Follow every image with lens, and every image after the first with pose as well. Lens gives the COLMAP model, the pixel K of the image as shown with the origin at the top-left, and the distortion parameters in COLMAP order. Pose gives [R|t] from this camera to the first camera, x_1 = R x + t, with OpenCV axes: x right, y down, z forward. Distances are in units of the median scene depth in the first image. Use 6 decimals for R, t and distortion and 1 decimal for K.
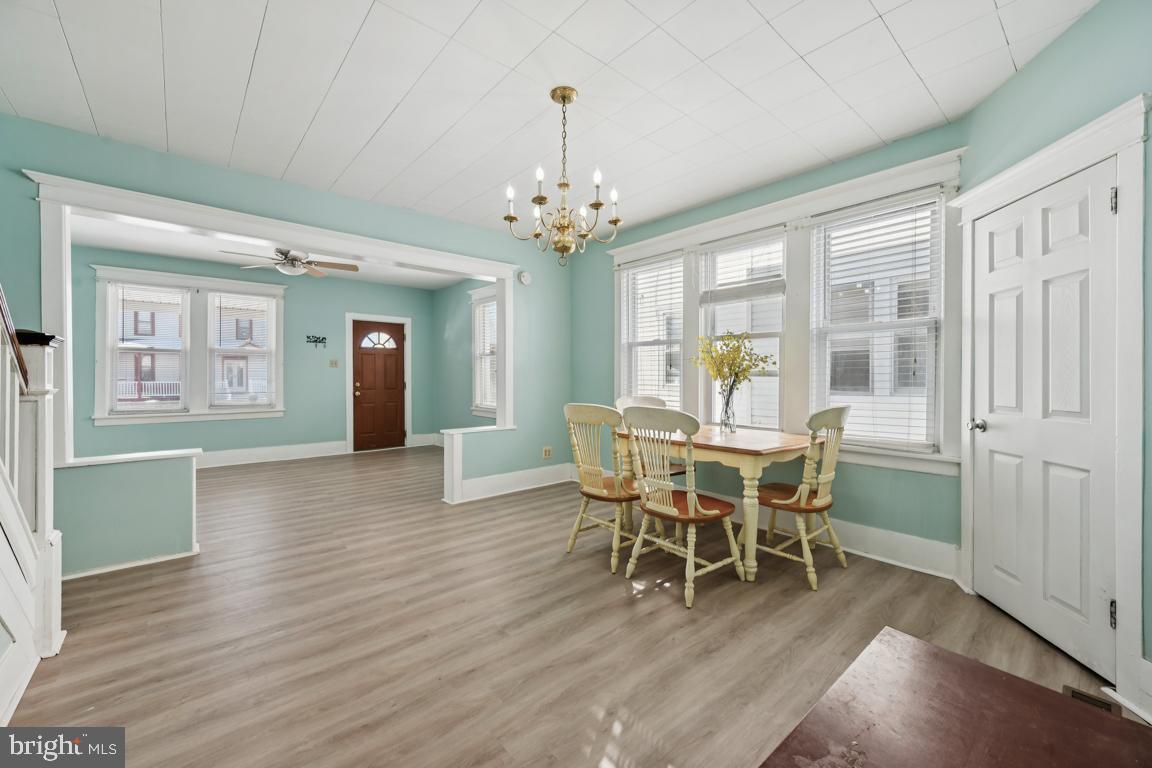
lens RADIAL K [[465.7, 0, 584.3], [0, 465.7, 377.5], [0, 0, 1]] dist [-0.000962, -0.000707]
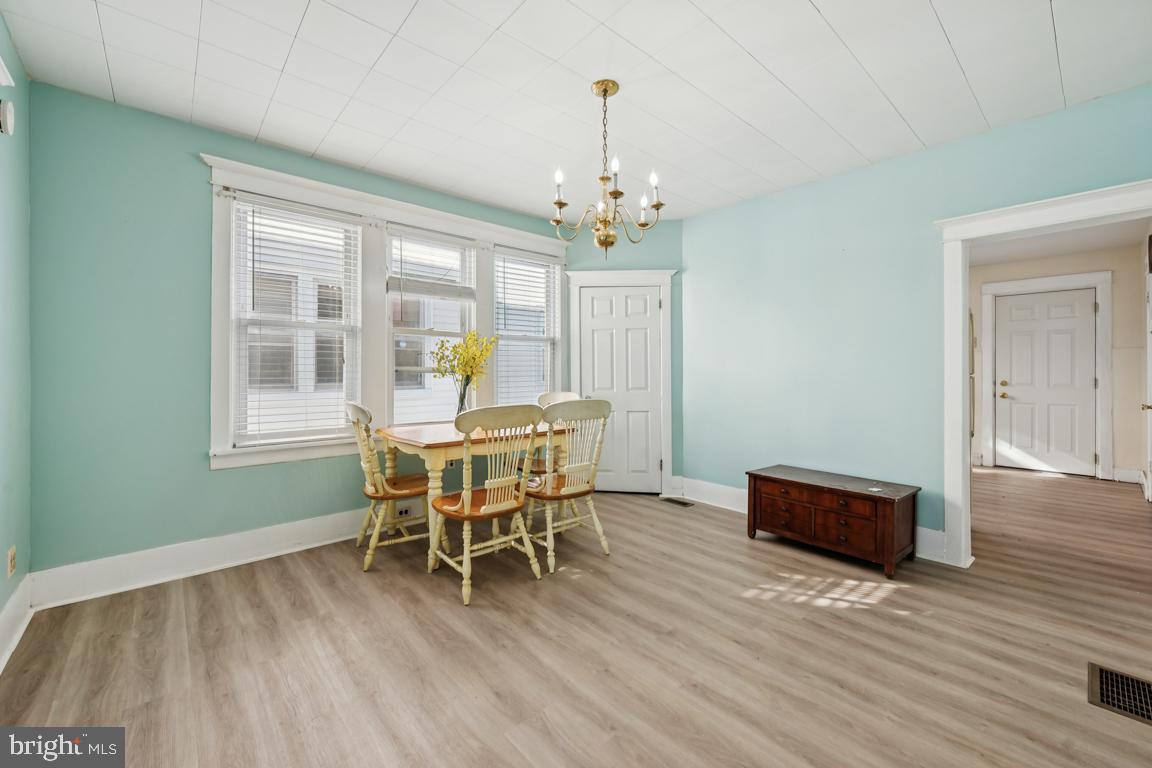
lens RADIAL K [[465.7, 0, 581.4], [0, 465.7, 373.1], [0, 0, 1]] dist [-0.000962, -0.000707]
pose [[-0.015400, -0.000239, 0.999881, -0.803957], [0.004916, 0.999988, 0.000315, -0.000762], [-0.999869, 0.004920, -0.015399, 0.836204]]
